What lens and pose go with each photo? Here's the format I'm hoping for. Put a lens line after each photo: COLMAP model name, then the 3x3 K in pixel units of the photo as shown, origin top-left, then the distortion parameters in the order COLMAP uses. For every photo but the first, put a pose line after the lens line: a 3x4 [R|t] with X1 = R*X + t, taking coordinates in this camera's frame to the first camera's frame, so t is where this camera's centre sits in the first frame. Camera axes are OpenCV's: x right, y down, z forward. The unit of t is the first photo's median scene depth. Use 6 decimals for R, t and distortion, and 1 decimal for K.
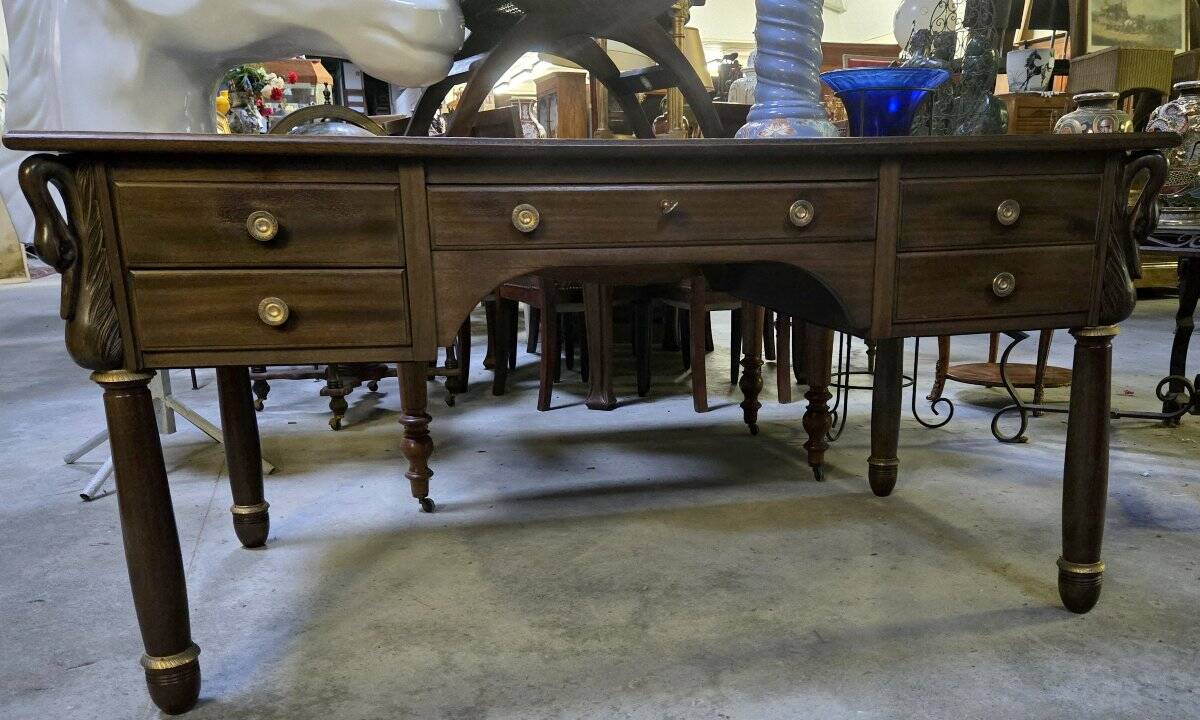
lens RADIAL K [[960.4, 0, 650.2], [0, 960.4, 482.0], [0, 0, 1]] dist [0.018602, -0.005175]
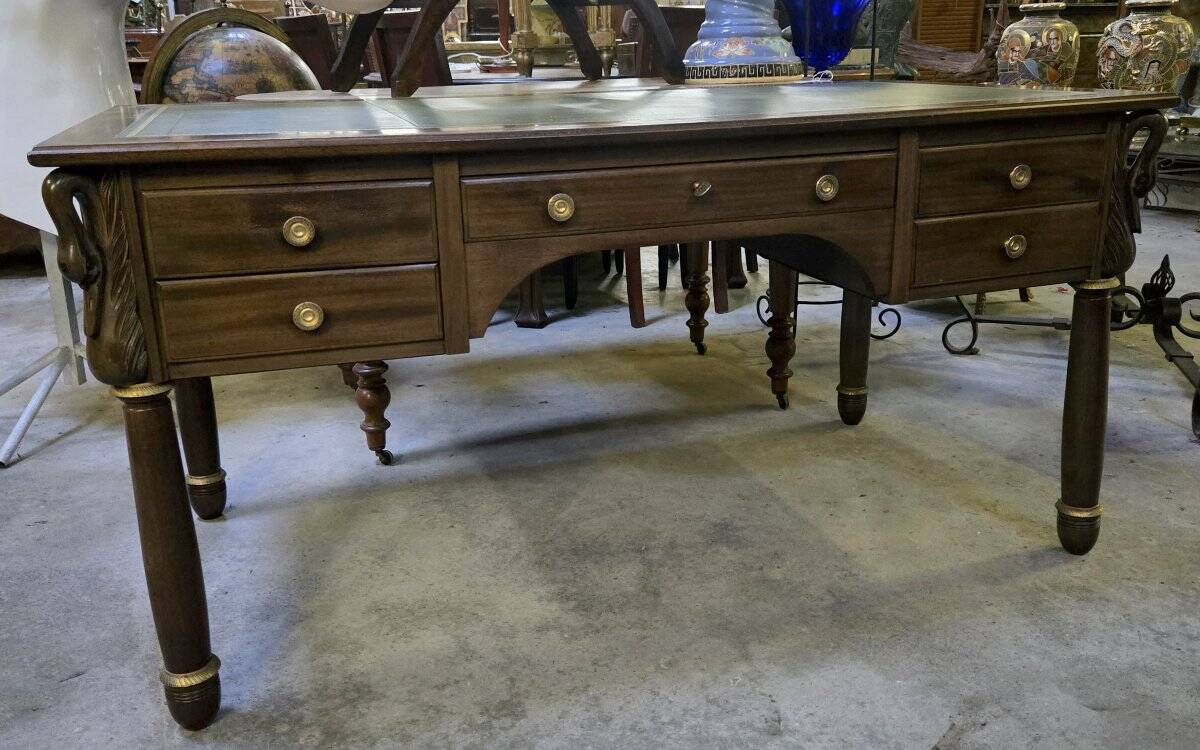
lens RADIAL K [[1036.4, 0, 600.0], [0, 1036.4, 375.0], [0, 0, 1]] dist [0.015145, 0.006015]
pose [[0.995211, -0.039481, 0.089423, -0.159756], [0.037230, 0.998950, 0.026704, -0.110208], [-0.090384, -0.023247, 0.995636, -0.043192]]
